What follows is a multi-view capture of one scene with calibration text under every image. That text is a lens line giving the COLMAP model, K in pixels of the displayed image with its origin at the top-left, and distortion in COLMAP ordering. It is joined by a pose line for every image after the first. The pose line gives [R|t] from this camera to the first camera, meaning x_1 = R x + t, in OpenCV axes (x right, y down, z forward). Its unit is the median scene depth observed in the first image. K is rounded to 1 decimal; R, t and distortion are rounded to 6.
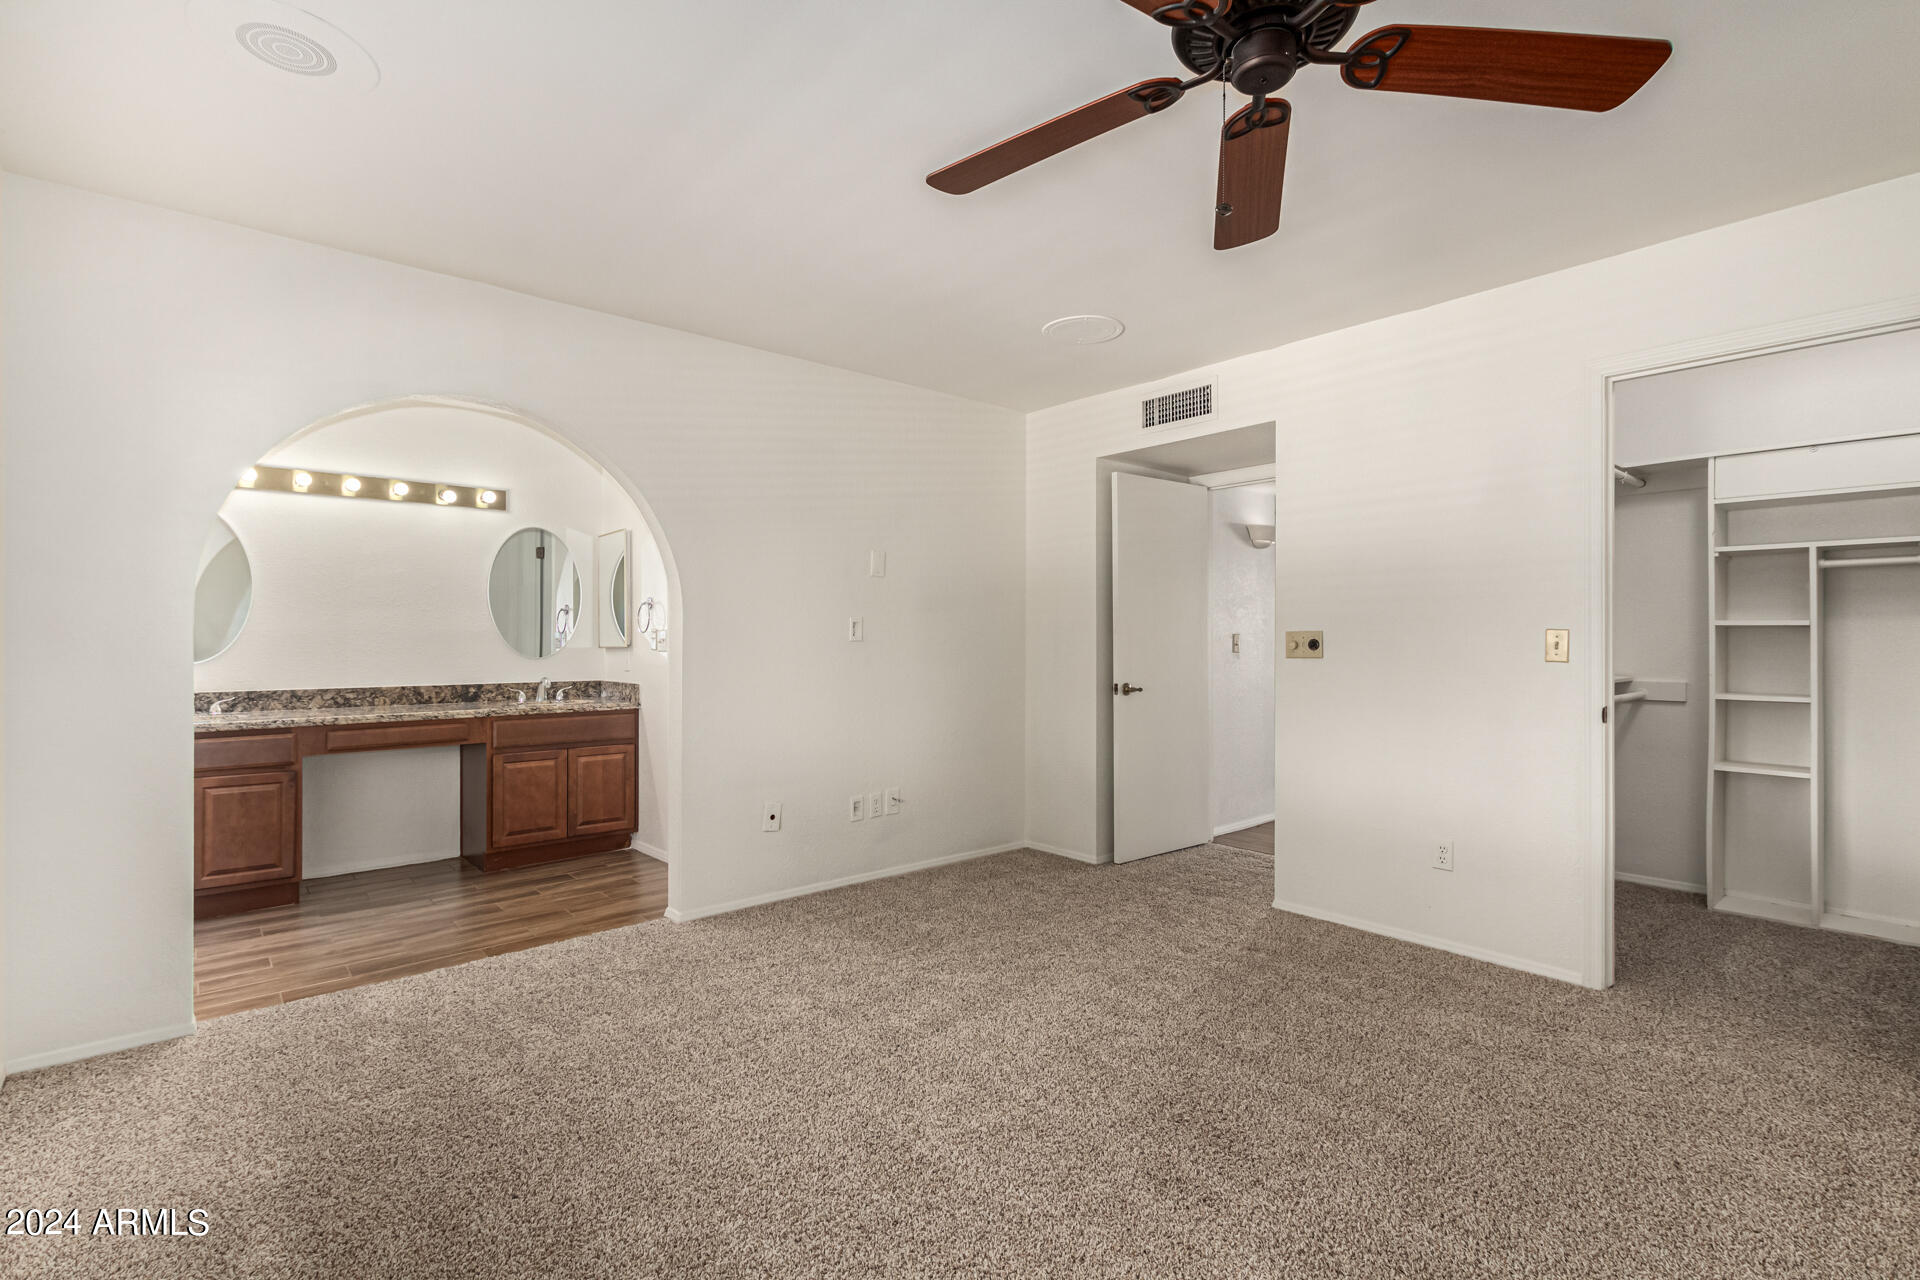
lens RADIAL K [[874.3, 0, 957.8], [0, 874.3, 641.5], [0, 0, 1]] dist [0.013566, -0.007250]
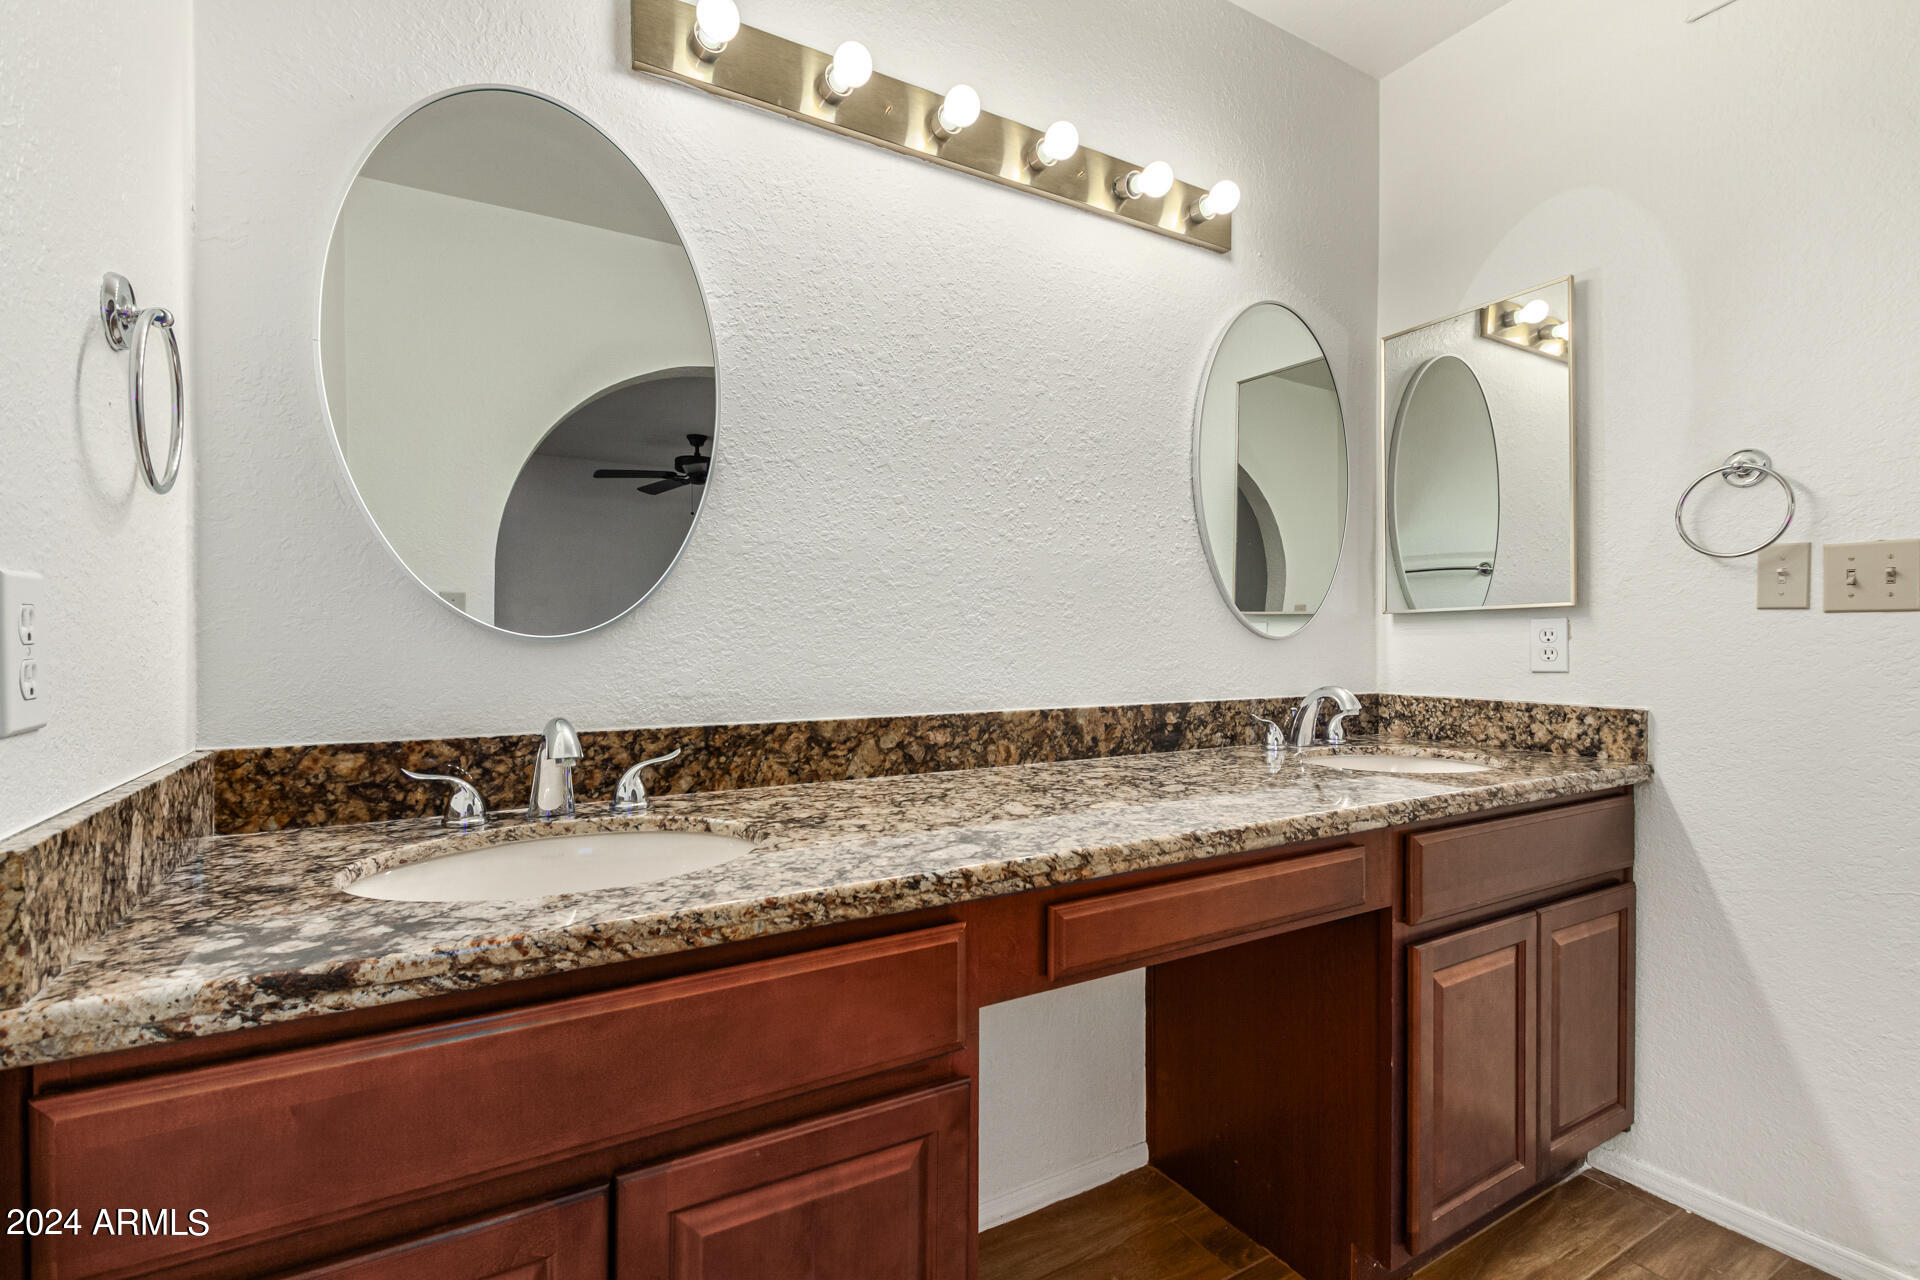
lens RADIAL K [[874.3, 0, 957.8], [0, 874.3, 641.5], [0, 0, 1]] dist [0.013566, -0.007250]
pose [[0.980985, 0.002397, -0.194068, -0.595932], [-0.001878, 0.999994, 0.002859, 0.022368], [0.194073, -0.002440, 0.980984, 0.641917]]
